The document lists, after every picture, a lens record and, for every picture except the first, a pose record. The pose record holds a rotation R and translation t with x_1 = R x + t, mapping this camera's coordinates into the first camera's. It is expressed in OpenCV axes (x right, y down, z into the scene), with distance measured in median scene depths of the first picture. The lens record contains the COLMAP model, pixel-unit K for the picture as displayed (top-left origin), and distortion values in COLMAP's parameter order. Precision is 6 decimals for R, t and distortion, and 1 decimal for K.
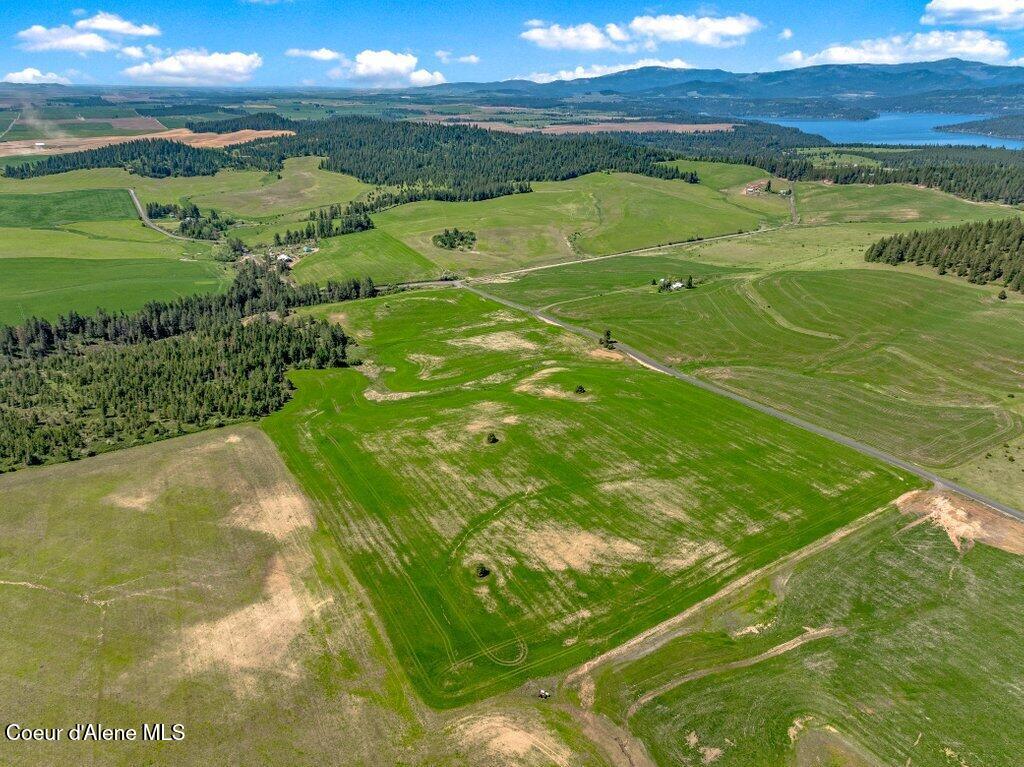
lens RADIAL K [[710.4, 0, 512.4], [0, 710.4, 396.2], [0, 0, 1]] dist [0.038479, 0.019223]
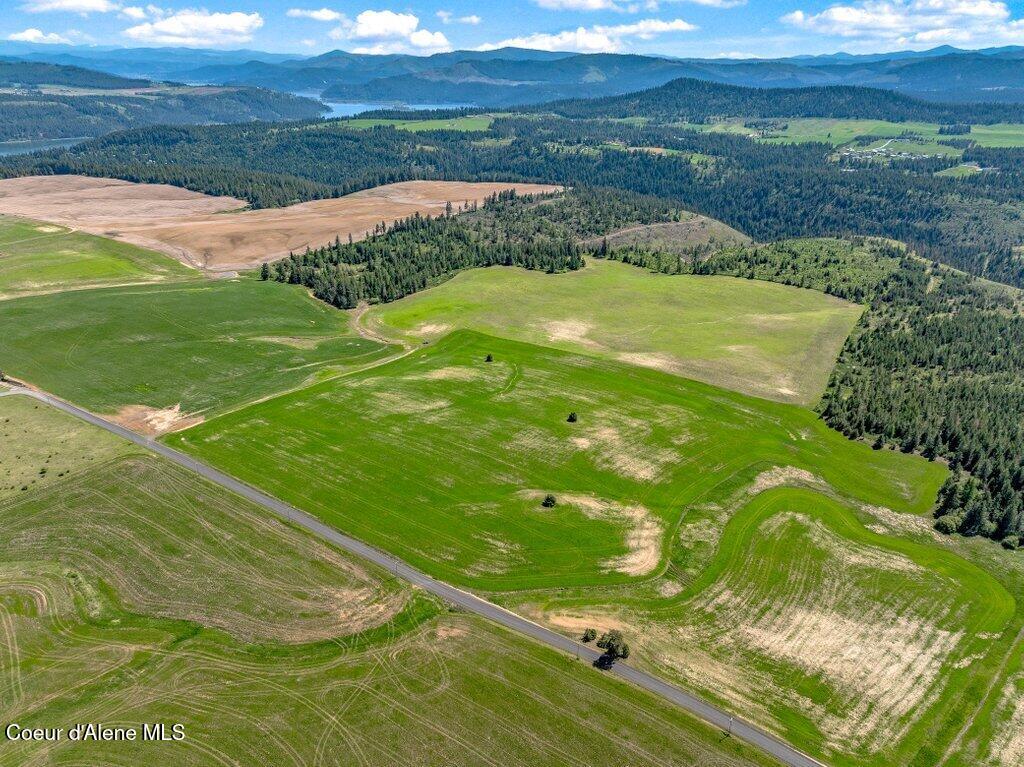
lens RADIAL K [[710.4, 0, 512.4], [0, 710.4, 396.2], [0, 0, 1]] dist [0.038479, 0.019223]
pose [[-0.885897, 0.191954, -0.422302, 0.454989], [-0.192579, 0.676024, 0.711270, -0.644491], [0.422018, 0.711439, -0.561922, 1.465796]]
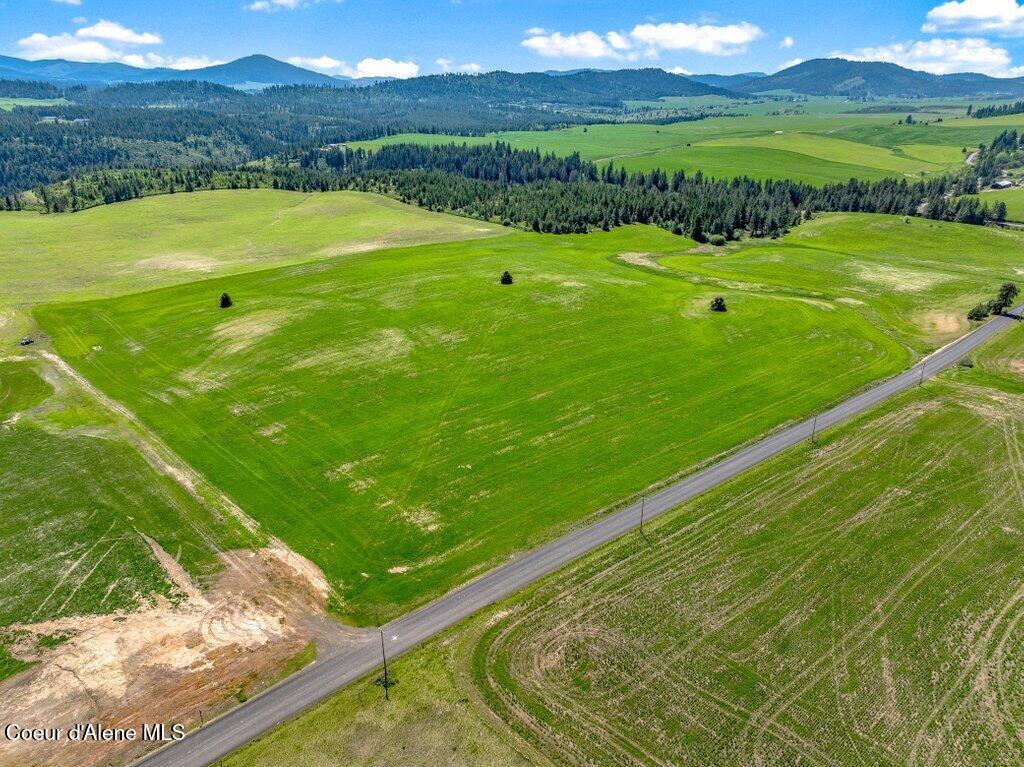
lens RADIAL K [[718.2, 0, 512.0], [0, 718.2, 383.5], [0, 0, 1]] dist [0.037613, 0.023368]
pose [[0.204650, 0.380956, -0.901660, 0.674460], [-0.400273, 0.873187, 0.278076, -0.054892], [0.893252, 0.304002, 0.331184, 0.765055]]
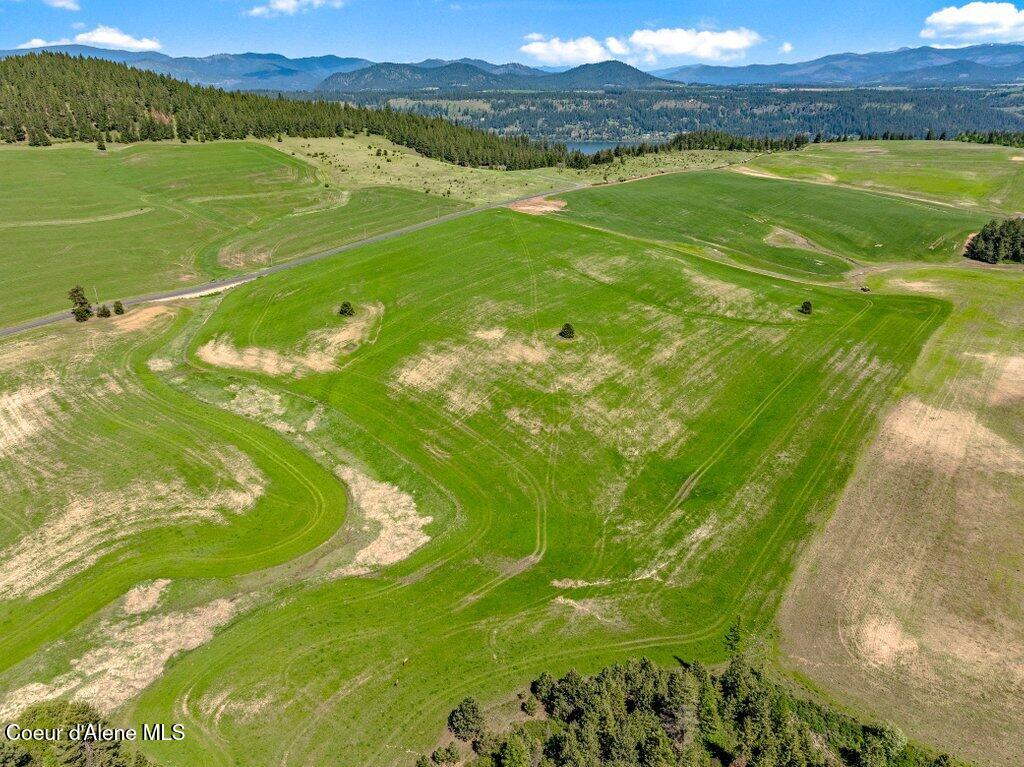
lens RADIAL K [[718.2, 0, 512.0], [0, 718.2, 383.5], [0, 0, 1]] dist [0.037613, 0.023368]
pose [[-0.405306, -0.362603, 0.839194, -0.556257], [0.362554, 0.778940, 0.511671, -0.248345], [-0.839215, 0.511636, -0.184246, 1.151803]]
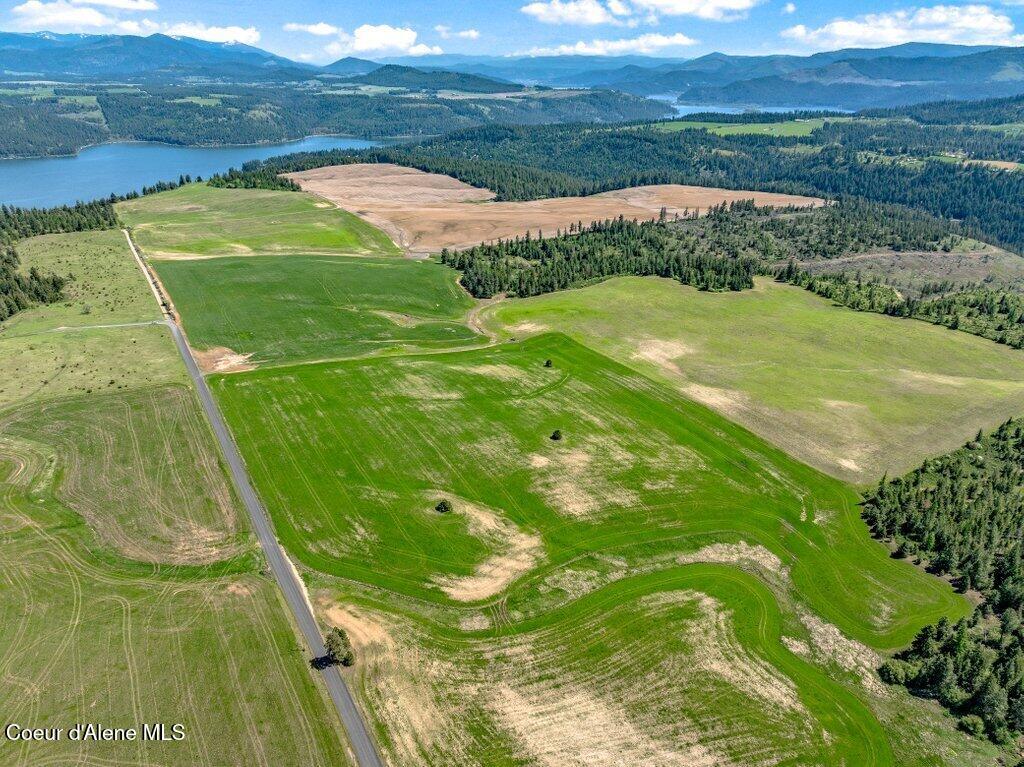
lens RADIAL K [[710.4, 0, 512.4], [0, 710.4, 396.2], [0, 0, 1]] dist [0.038479, 0.019223]
pose [[-0.999967, 0.000188, -0.008131, 0.037956], [-0.005997, 0.658373, 0.752668, -0.676294], [0.005495, 0.752692, -0.658350, 1.544188]]
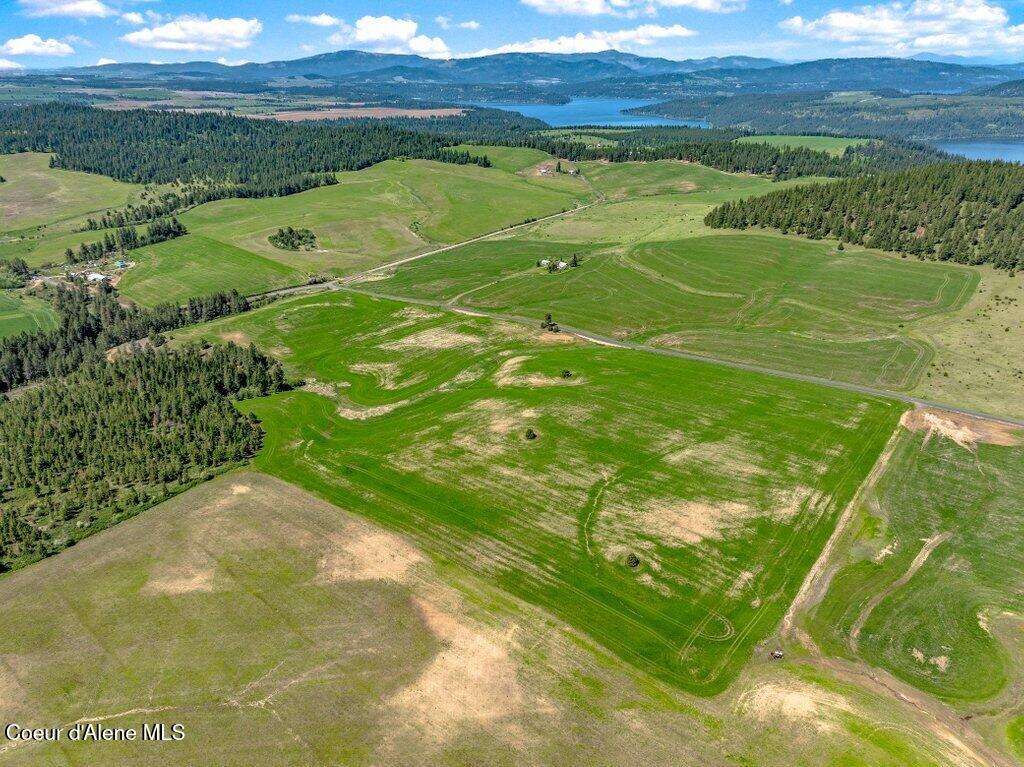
lens RADIAL K [[710.4, 0, 512.4], [0, 710.4, 396.2], [0, 0, 1]] dist [0.038479, 0.019223]
pose [[0.926768, -0.159126, 0.340264, -0.366609], [0.153070, 0.987201, 0.044757, -0.039220], [-0.343031, 0.010605, 0.939264, 0.082029]]
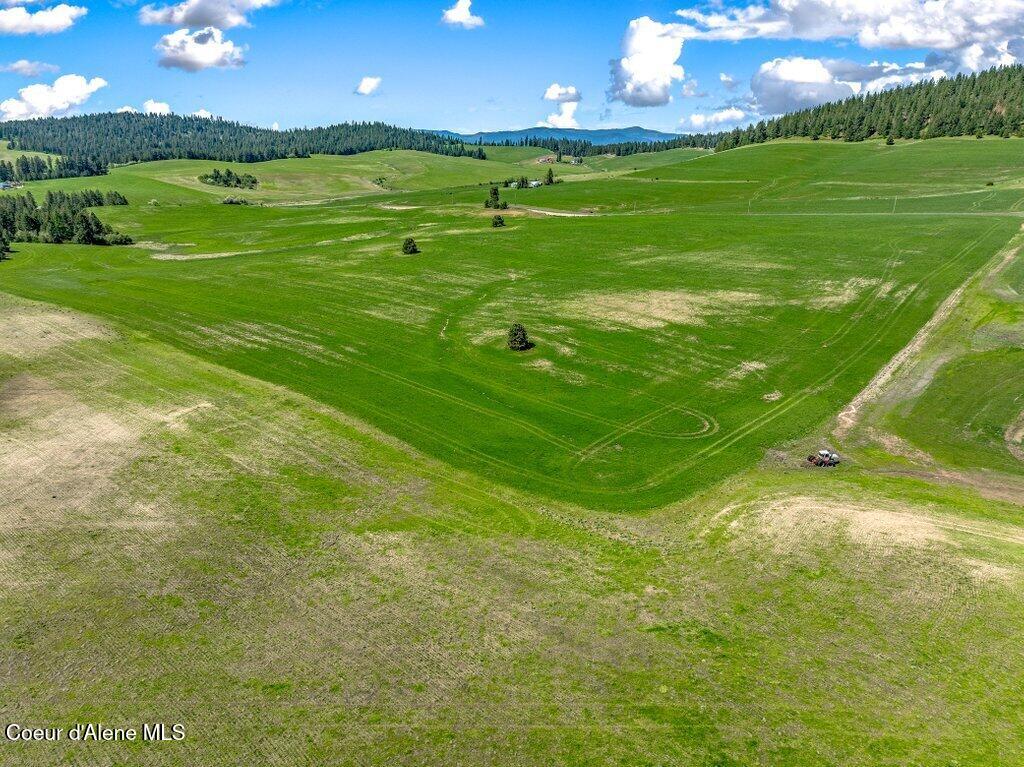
lens RADIAL K [[718.2, 0, 512.0], [0, 718.2, 383.5], [0, 0, 1]] dist [0.037613, 0.023368]
pose [[0.940671, -0.102894, 0.323343, -0.154011], [0.133655, 0.988235, -0.074356, 0.225892], [-0.311888, 0.113161, 0.943356, 0.389698]]
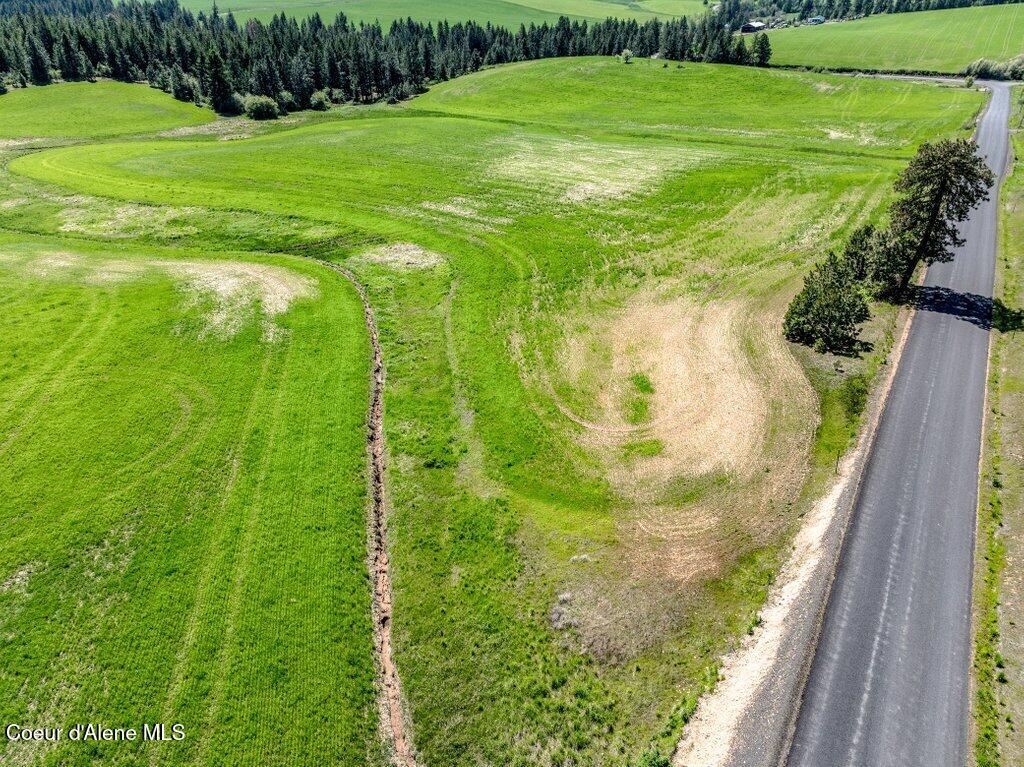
lens RADIAL K [[729.6, 0, 524.8], [0, 729.6, 382.9], [0, 0, 1]] dist [0.044065, 0.027736]
pose [[0.495629, 0.424195, -0.757899, 0.252411], [-0.353941, 0.895519, 0.269761, -0.096082], [0.793144, 0.134550, 0.593985, 1.186842]]
